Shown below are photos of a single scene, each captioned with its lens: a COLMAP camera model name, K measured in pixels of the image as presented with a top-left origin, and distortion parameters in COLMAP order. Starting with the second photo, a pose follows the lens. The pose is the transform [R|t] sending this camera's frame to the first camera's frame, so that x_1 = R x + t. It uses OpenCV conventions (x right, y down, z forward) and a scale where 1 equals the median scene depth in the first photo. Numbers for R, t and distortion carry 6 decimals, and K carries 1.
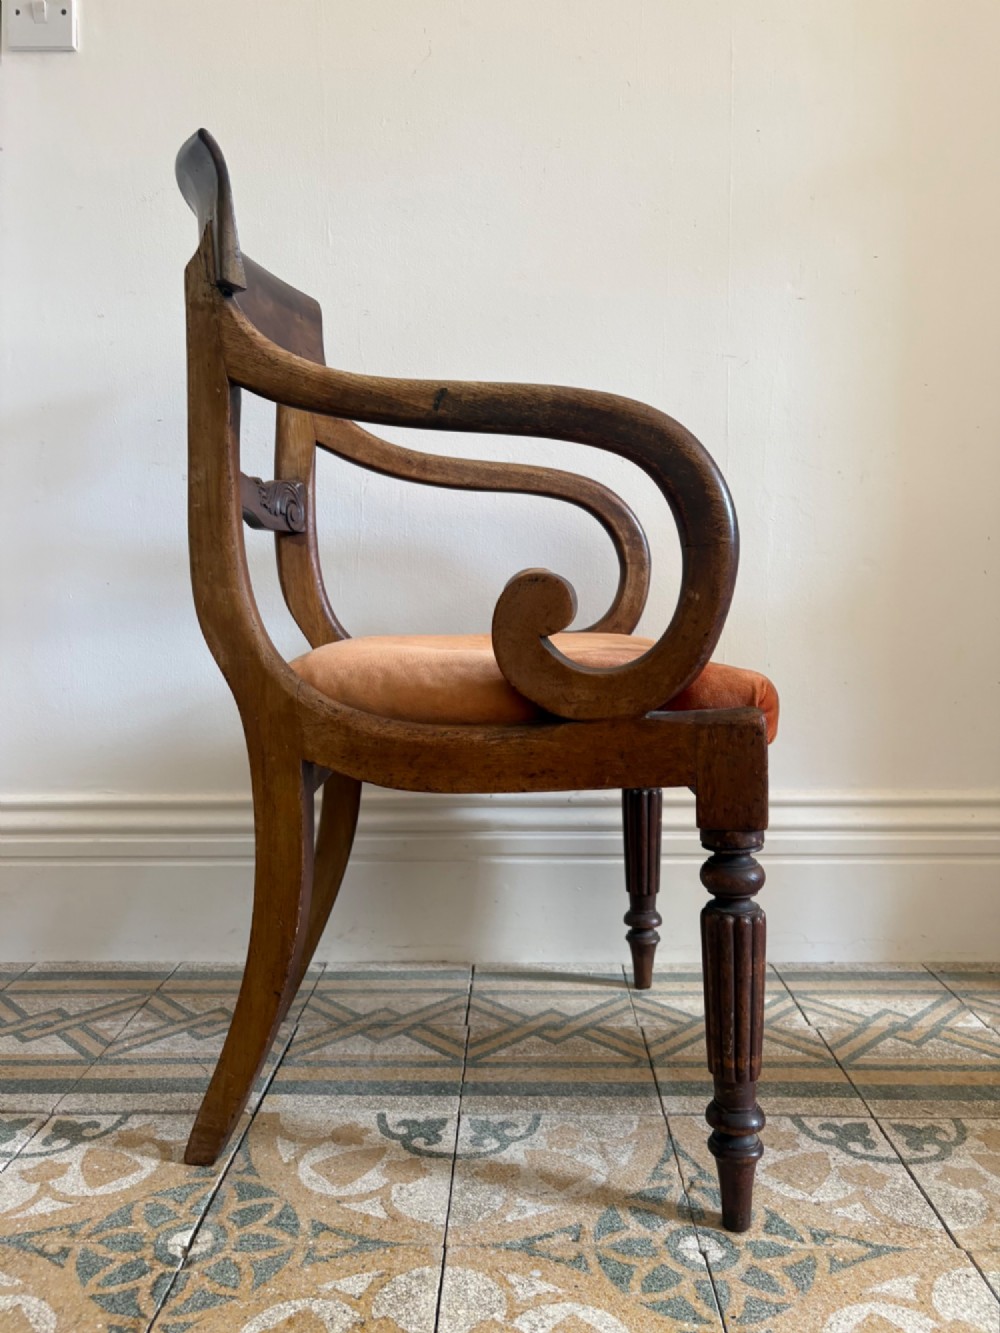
lens RADIAL K [[1023.7, 0, 493.5], [0, 1023.7, 665.7], [0, 0, 1]] dist [0.009409, 0.008978]
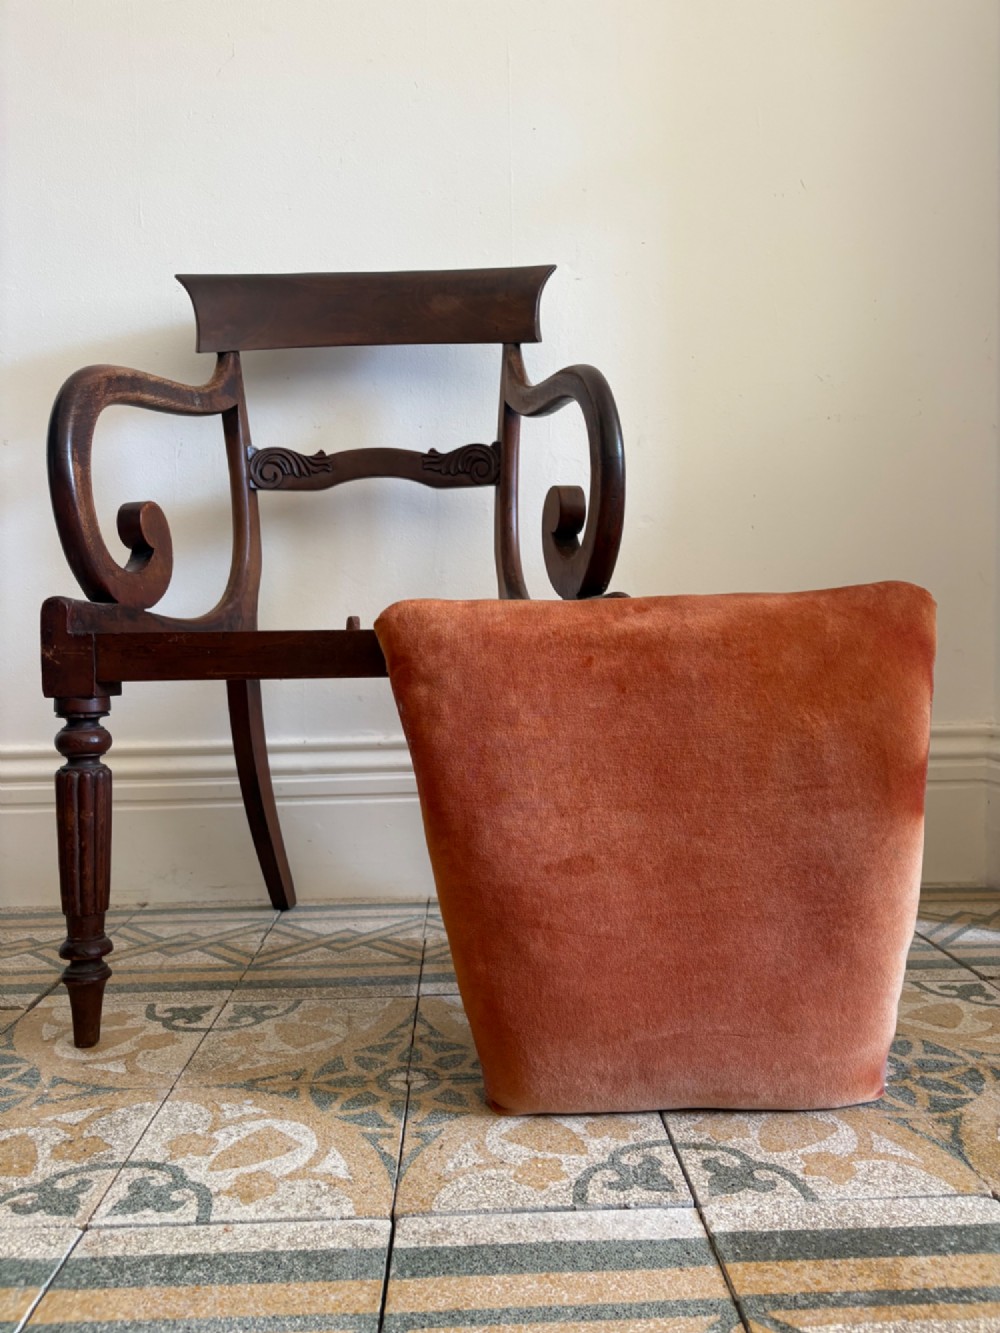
lens RADIAL K [[1015.6, 0, 500.0], [0, 1015.6, 666.5], [0, 0, 1]] dist [0.009489, 0.002336]
pose [[0.998339, -0.013297, 0.056055, 0.198037], [0.015970, 0.998743, -0.047518, 0.144103], [-0.055352, 0.048334, 0.997296, -0.089835]]
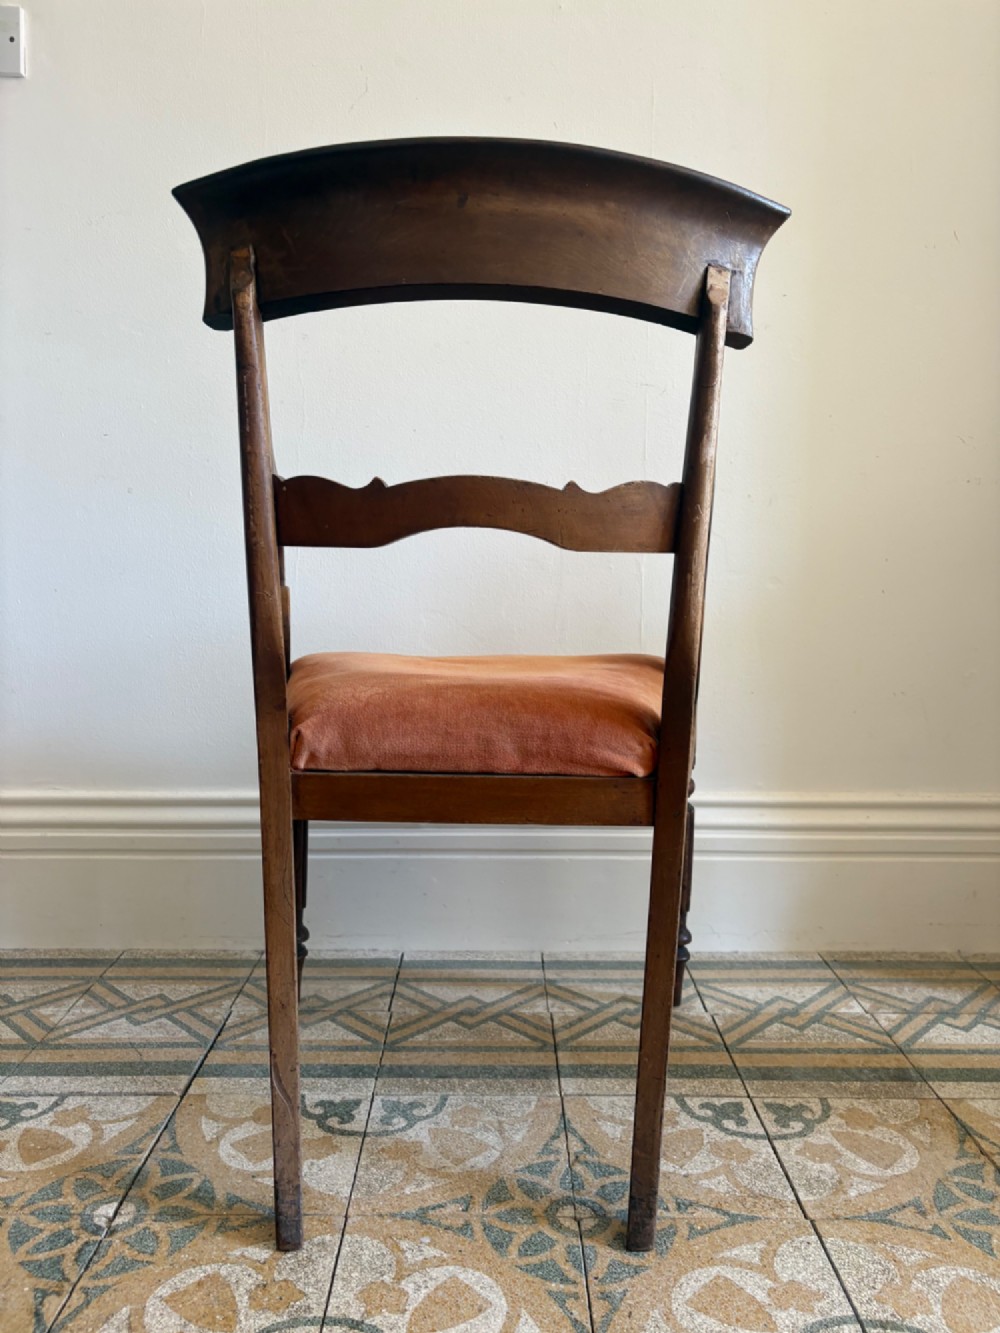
lens RADIAL K [[1015.6, 0, 500.0], [0, 1015.6, 666.5], [0, 0, 1]] dist [0.009489, 0.002336]
pose [[0.999437, 0.011756, 0.031434, 0.062283], [-0.012533, 0.999618, 0.024627, -0.045869], [-0.031133, -0.025007, 0.999202, -0.070962]]
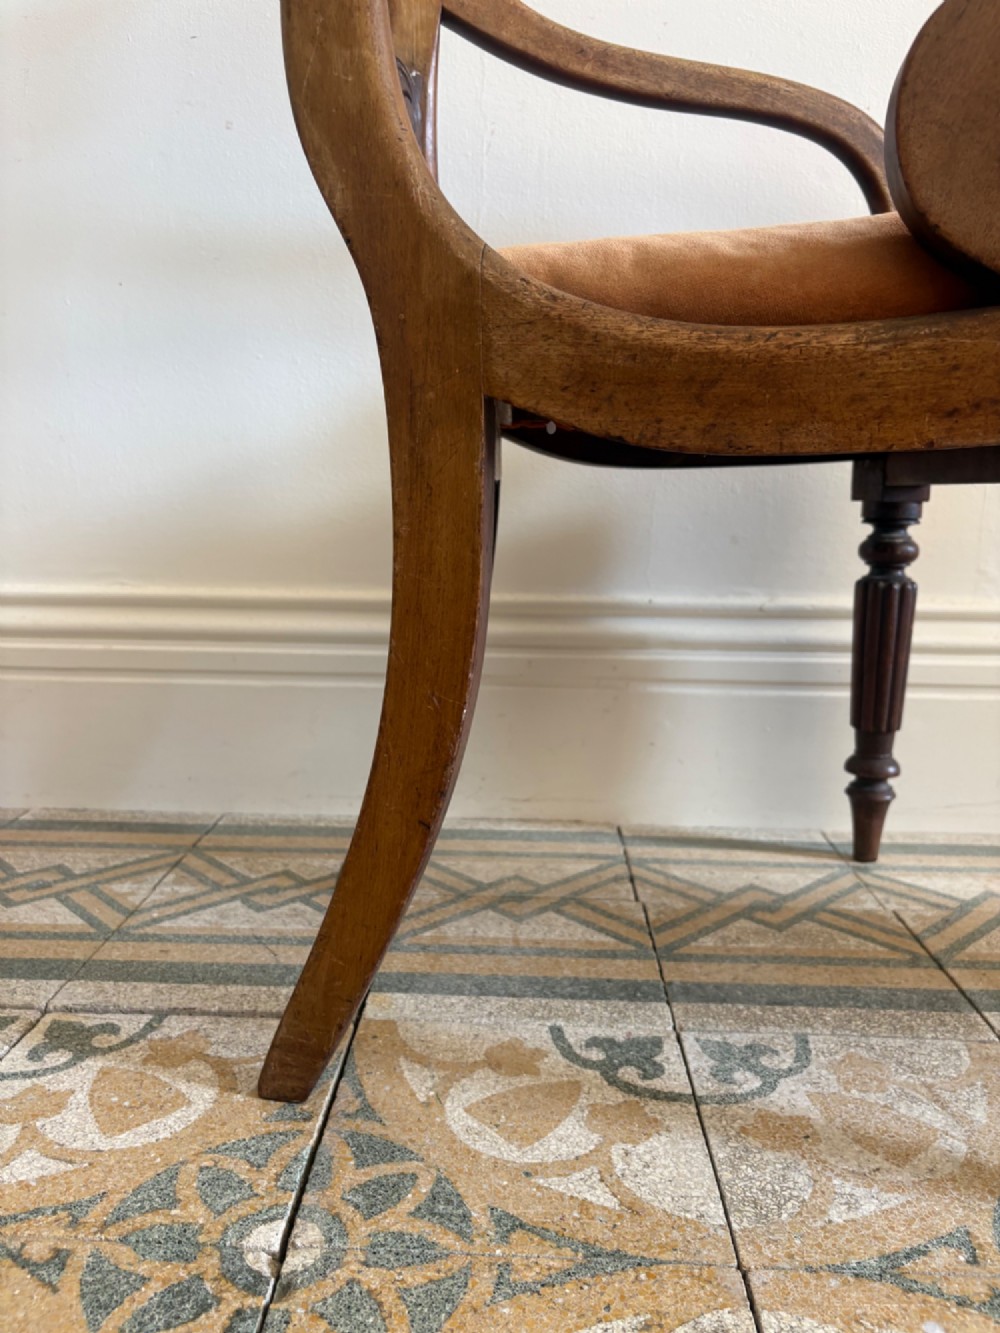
lens RADIAL K [[1015.1, 0, 482.9], [0, 1015.1, 667.7], [0, 0, 1]] dist [0.000108, 0.005626]
pose [[0.999623, 0.024017, -0.013314, -0.152697], [-0.022741, 0.995783, 0.088872, 0.159487], [0.015393, -0.088536, 0.995954, 0.390555]]
